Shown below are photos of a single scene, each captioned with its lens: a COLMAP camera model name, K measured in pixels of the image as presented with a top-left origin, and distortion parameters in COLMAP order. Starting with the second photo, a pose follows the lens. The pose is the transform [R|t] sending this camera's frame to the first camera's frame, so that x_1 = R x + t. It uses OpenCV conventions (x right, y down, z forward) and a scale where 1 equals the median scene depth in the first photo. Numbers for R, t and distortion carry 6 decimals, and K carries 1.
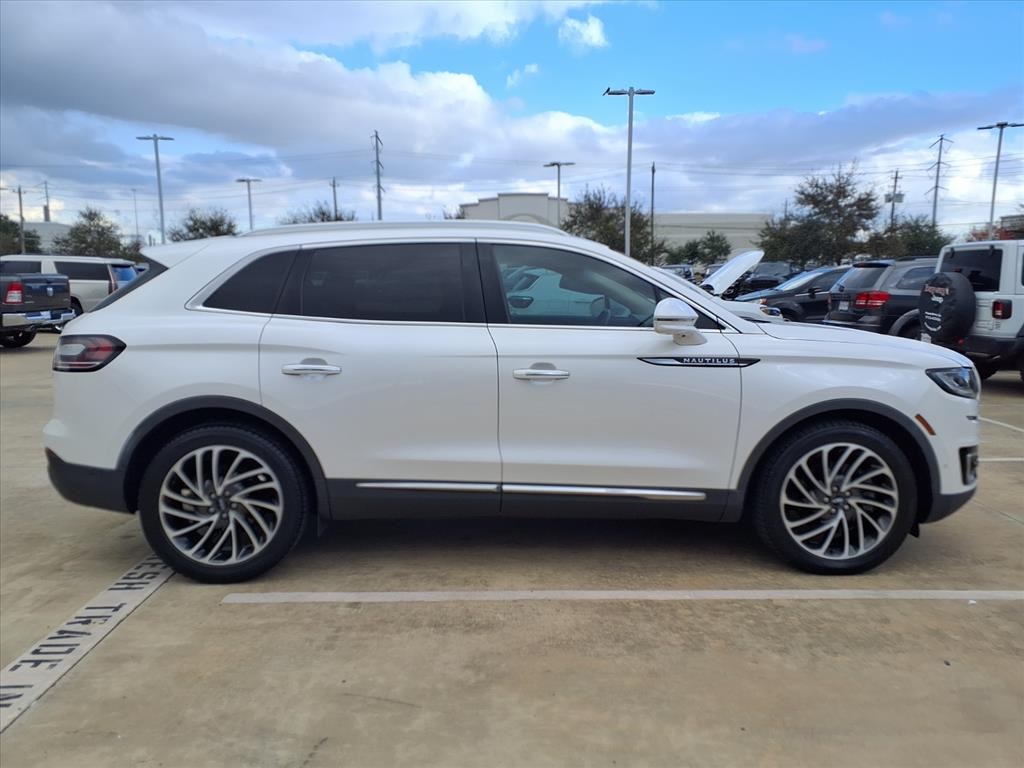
lens RADIAL K [[833.8, 0, 512.0], [0, 833.8, 384.0], [0, 0, 1]] dist [0.089995, -0.112539]
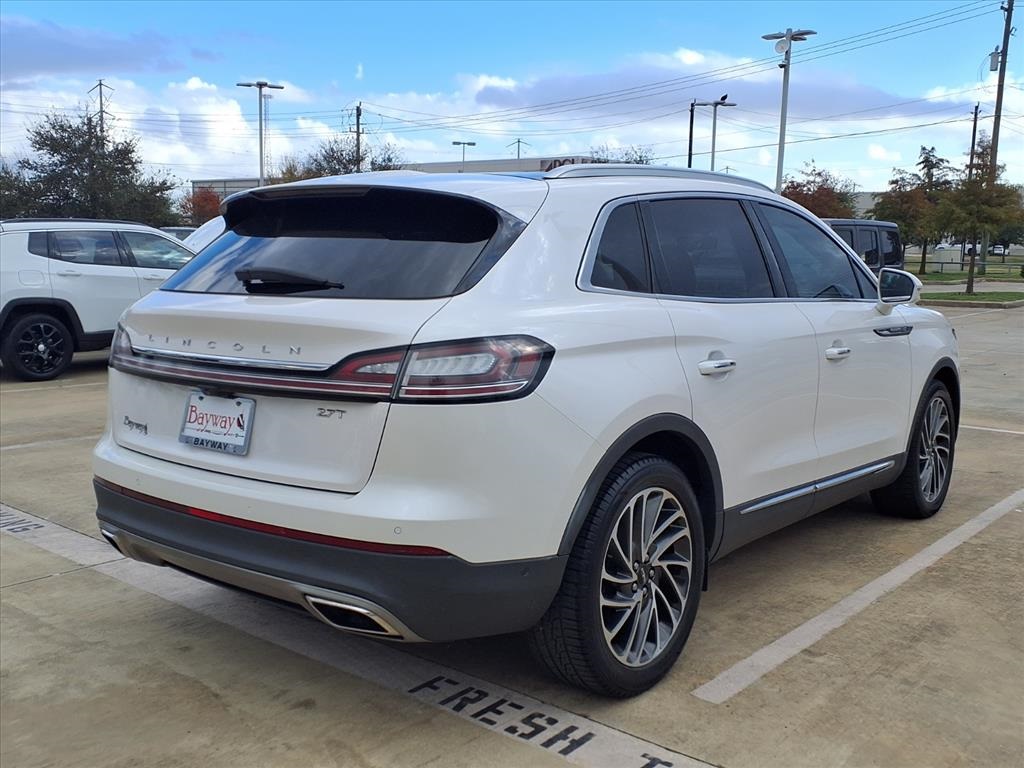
lens RADIAL K [[1022.8, 0, 534.6], [0, 1022.8, 383.5], [0, 0, 1]] dist [0.107828, -0.217856]
pose [[0.637409, -0.086415, 0.765664, -1.023176], [0.081219, 0.995691, 0.044762, -0.055220], [-0.766233, 0.033655, 0.641681, 0.529809]]
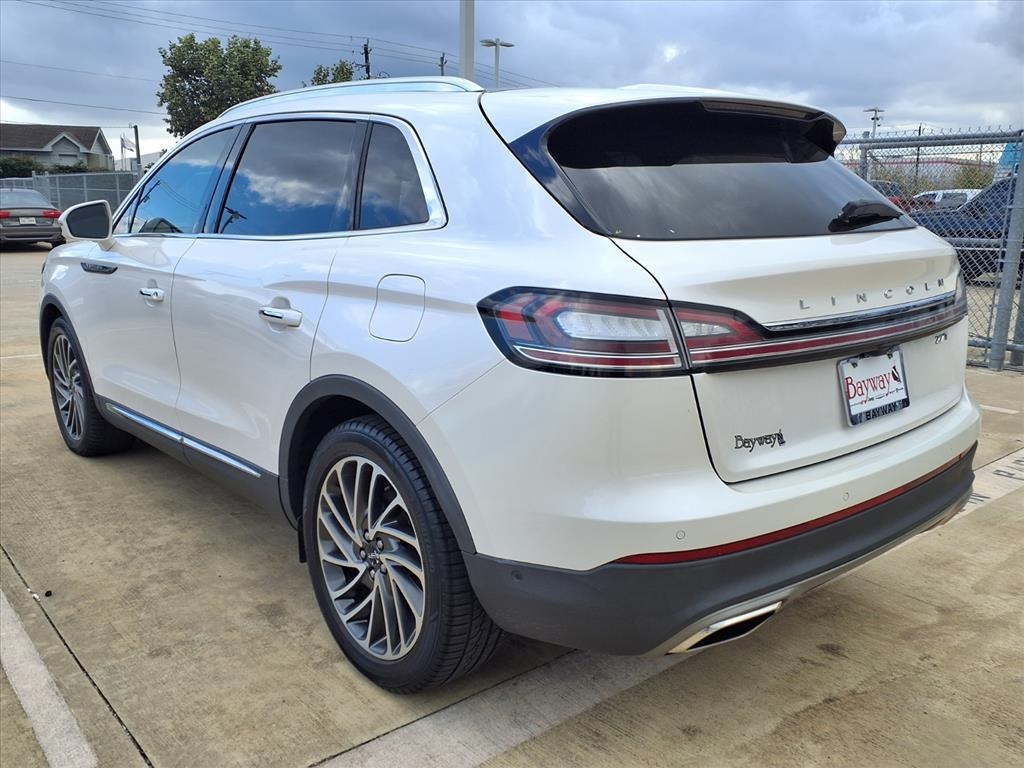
lens RADIAL K [[833.8, 0, 512.0], [0, 833.8, 384.0], [0, 0, 1]] dist [0.089995, -0.112539]
pose [[-0.634498, -0.165703, 0.754953, -0.843557], [0.089758, 0.954344, 0.284904, -0.187128], [-0.767695, 0.248534, -0.590657, 1.714906]]
